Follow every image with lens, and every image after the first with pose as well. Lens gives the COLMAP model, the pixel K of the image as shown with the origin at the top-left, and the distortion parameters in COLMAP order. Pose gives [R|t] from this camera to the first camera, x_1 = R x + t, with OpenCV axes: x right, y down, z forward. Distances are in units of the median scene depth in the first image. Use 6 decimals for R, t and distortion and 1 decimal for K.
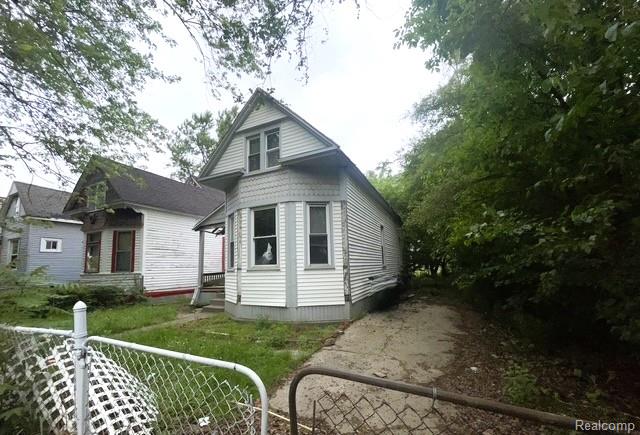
lens RADIAL K [[258.4, 0, 319.1], [0, 258.4, 217.6], [0, 0, 1]] dist [-0.000691, -0.000051]
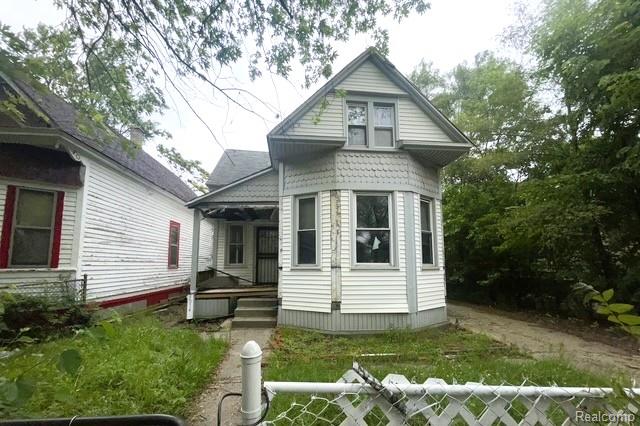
lens RADIAL K [[258.3, 0, 321.3], [0, 258.3, 223.8], [0, 0, 1]] dist [0.002289, 0.000262]
pose [[0.858590, 0.113064, 0.500039, -0.733887], [-0.119326, 0.992662, -0.019562, 0.090872], [-0.498582, -0.042872, 0.865782, 0.360594]]
